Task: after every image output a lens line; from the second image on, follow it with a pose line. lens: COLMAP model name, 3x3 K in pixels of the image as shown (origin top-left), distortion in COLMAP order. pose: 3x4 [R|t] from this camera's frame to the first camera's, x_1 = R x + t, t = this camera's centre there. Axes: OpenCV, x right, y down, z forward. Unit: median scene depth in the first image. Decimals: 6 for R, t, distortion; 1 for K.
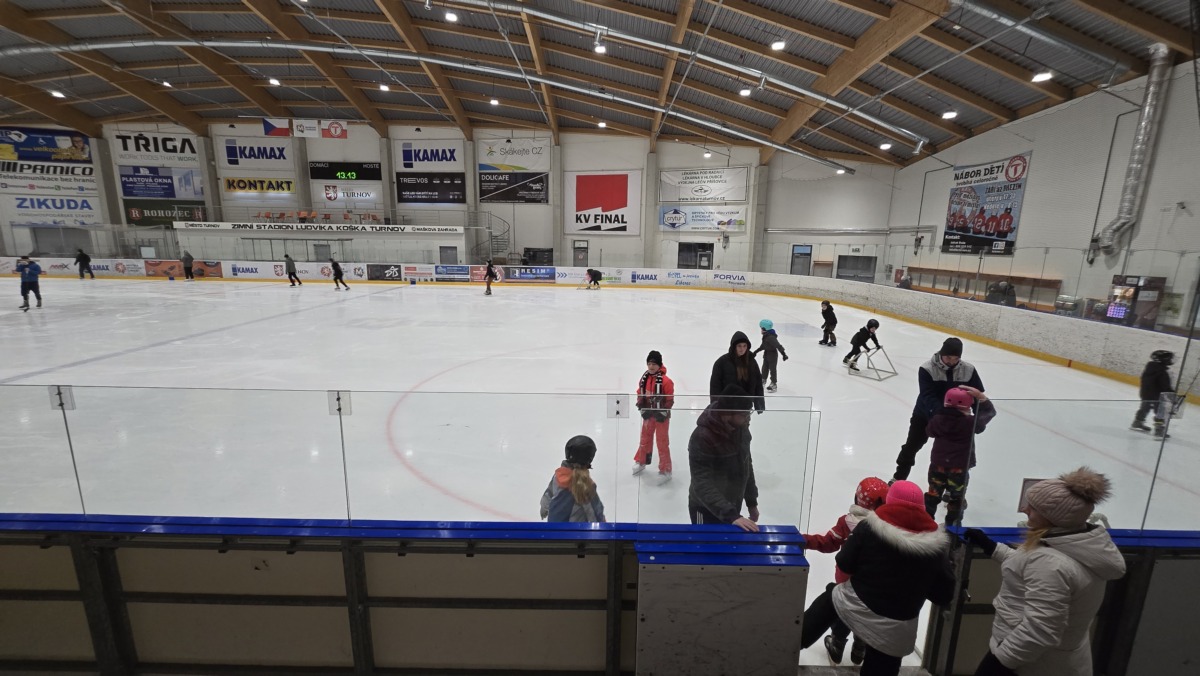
lens RADIAL K [[486.5, 0, 606.0], [0, 486.5, 337.5], [0, 0, 1]] dist [-0.003645, -0.000473]
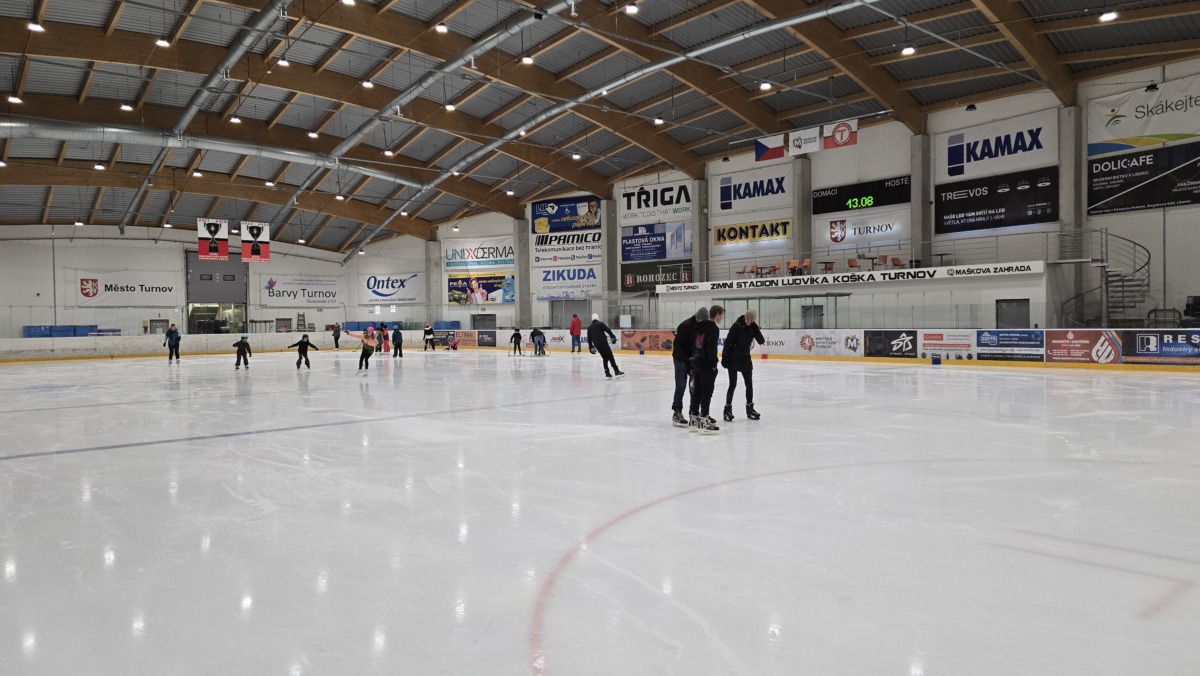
lens RADIAL K [[796.0, 0, 609.7], [0, 796.0, 333.0], [0, 0, 1]] dist [0.085863, -0.098923]
pose [[0.662848, -0.016029, -0.748582, 0.050579], [-0.122434, 0.983994, -0.129482, 0.021118], [0.738676, 0.177479, 0.650276, 0.085847]]
